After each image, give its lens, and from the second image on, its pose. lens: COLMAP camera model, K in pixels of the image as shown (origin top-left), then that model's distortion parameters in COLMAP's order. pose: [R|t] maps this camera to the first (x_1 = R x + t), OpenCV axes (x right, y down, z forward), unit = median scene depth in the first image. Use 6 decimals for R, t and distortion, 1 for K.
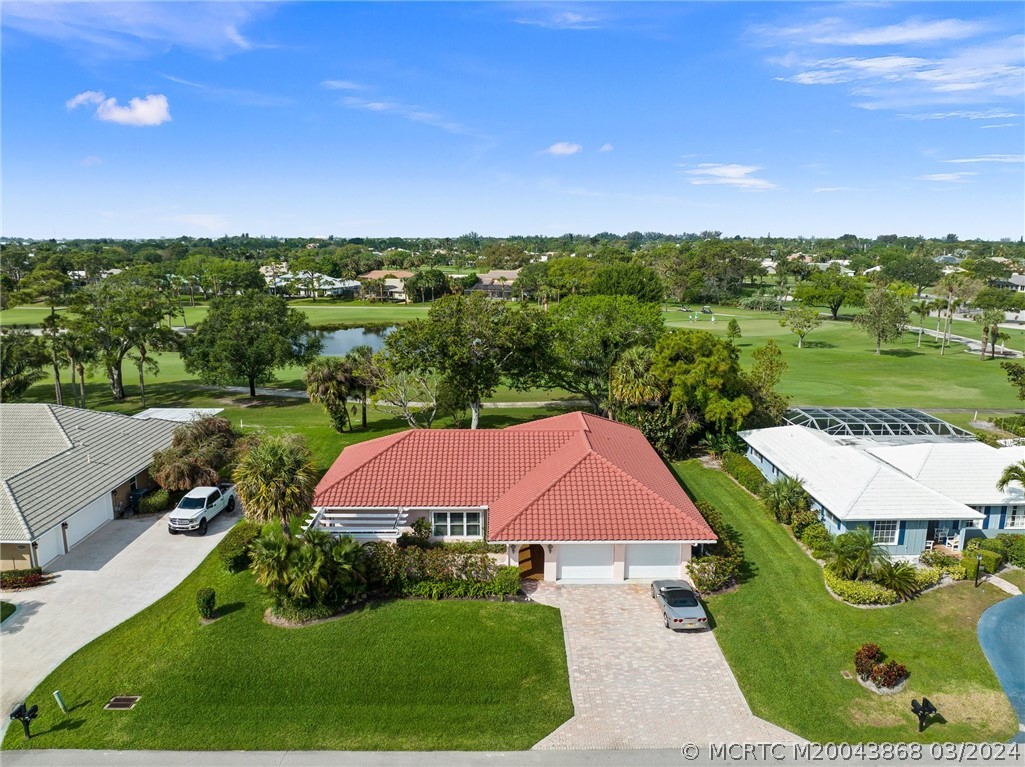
lens RADIAL K [[727.1, 0, 512.5], [0, 727.1, 383.5], [0, 0, 1]] dist [-0.036044, -0.003075]
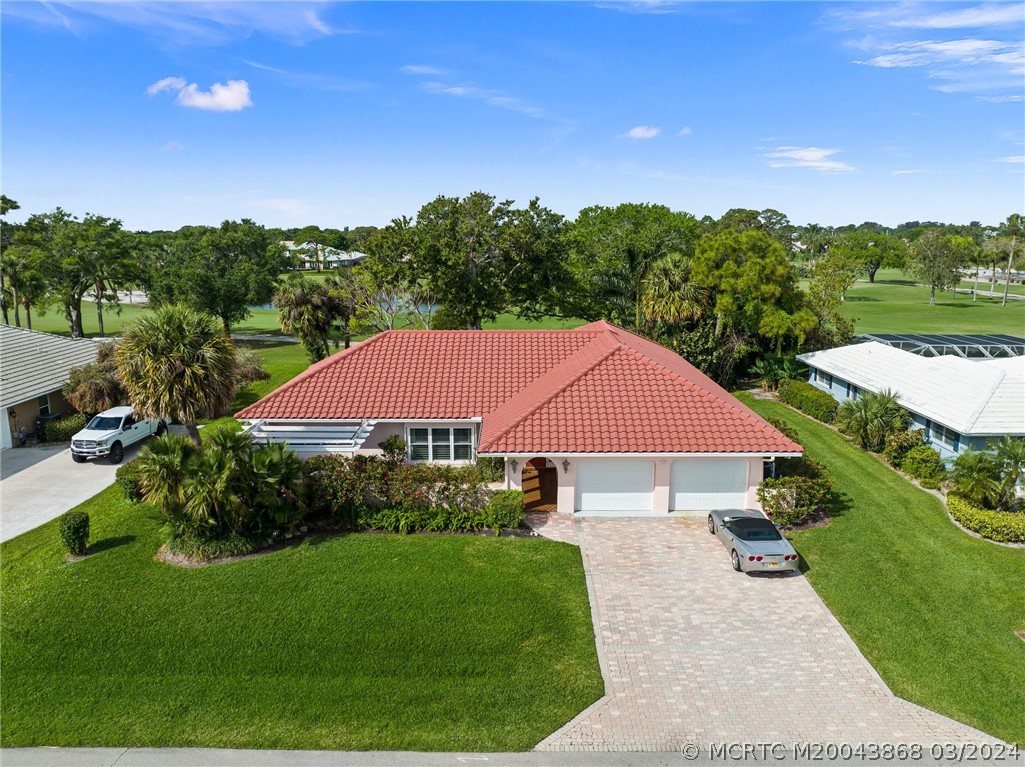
lens RADIAL K [[724.7, 0, 512.5], [0, 724.7, 383.5], [0, 0, 1]] dist [-0.037712, 0.005001]
pose [[0.999762, -0.001189, -0.021799, 0.015129], [0.001395, 0.999955, 0.009421, 0.140325], [0.021787, -0.009449, 0.999718, 0.287782]]
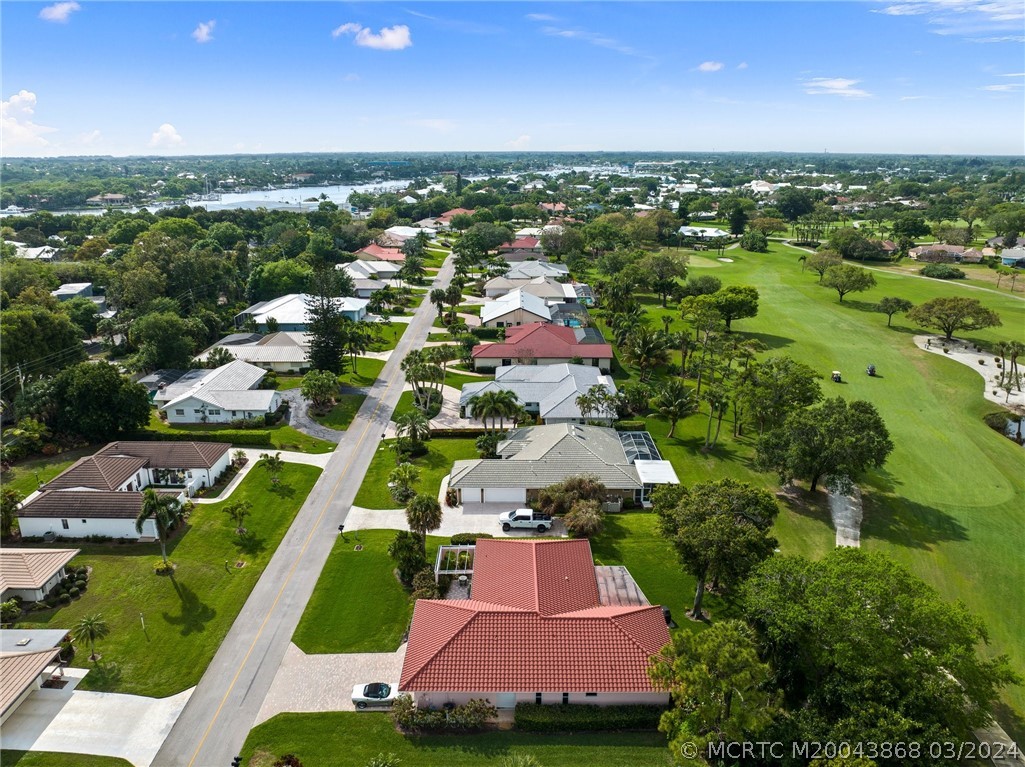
lens RADIAL K [[727.1, 0, 512.5], [0, 727.1, 383.5], [0, 0, 1]] dist [-0.036044, -0.003075]
pose [[-0.015057, 0.304217, -0.952484, 1.469584], [-0.196525, 0.933110, 0.301136, -0.845828], [0.980383, 0.191722, 0.045736, 1.026657]]
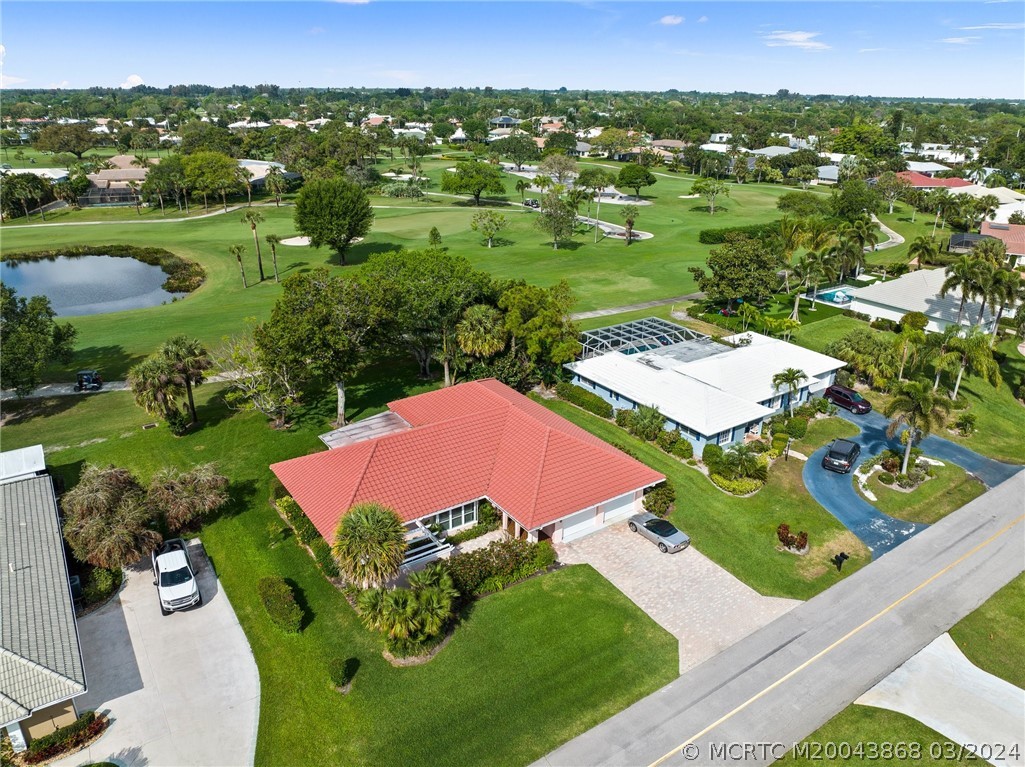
lens RADIAL K [[724.7, 0, 512.5], [0, 724.7, 383.5], [0, 0, 1]] dist [-0.037712, 0.005001]
pose [[0.834872, -0.200218, 0.512740, -0.606734], [0.098067, 0.970701, 0.219368, -0.276297], [-0.541638, -0.132861, 0.830046, 0.055605]]
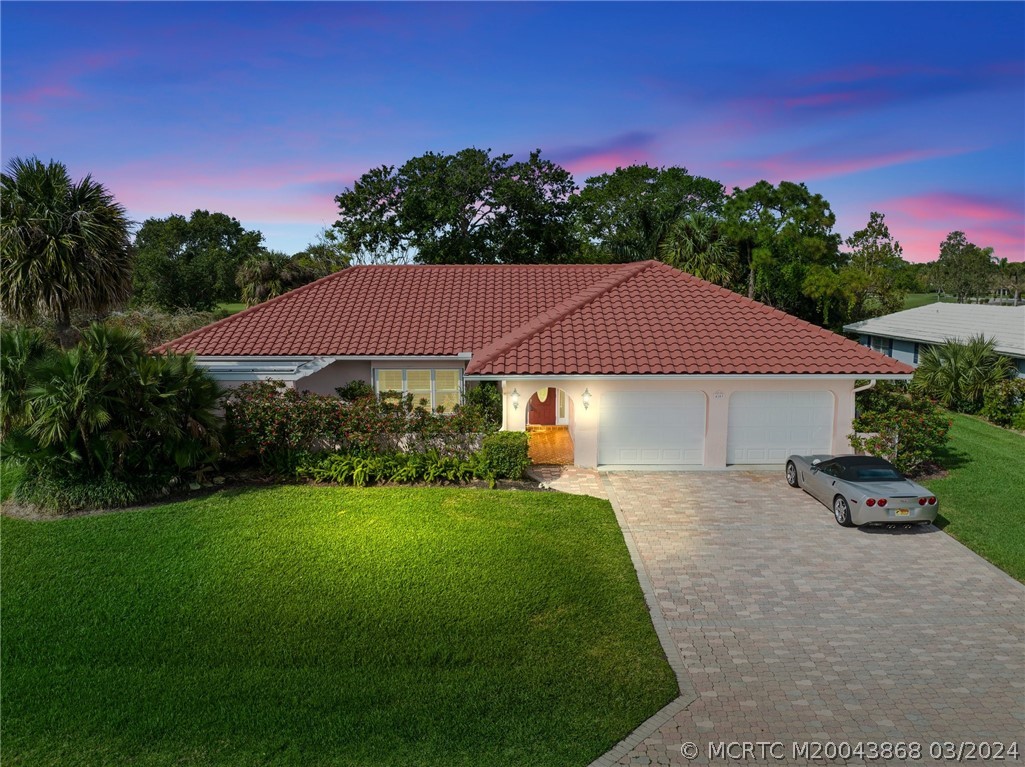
lens RADIAL K [[727.1, 0, 512.5], [0, 727.1, 383.5], [0, 0, 1]] dist [-0.036044, -0.003075]
pose [[0.999862, -0.003043, -0.016341, 0.007605], [0.002153, 0.998525, -0.054248, 0.246786], [0.016482, 0.054206, 0.998394, 0.481835]]
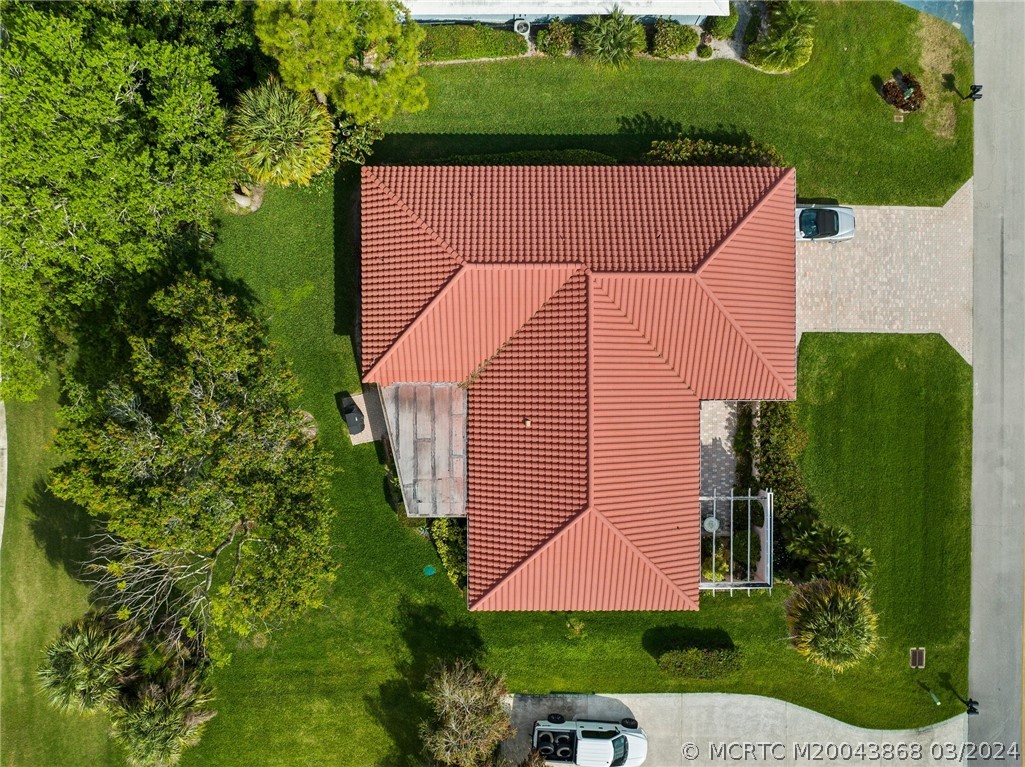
lens RADIAL K [[724.7, 0, 512.5], [0, 724.7, 383.5], [0, 0, 1]] dist [-0.037712, 0.005001]
pose [[0.012905, -0.999754, -0.018031, 0.001597], [0.191824, -0.015222, 0.981311, -0.813903], [-0.981345, -0.016122, 0.191580, 1.168559]]
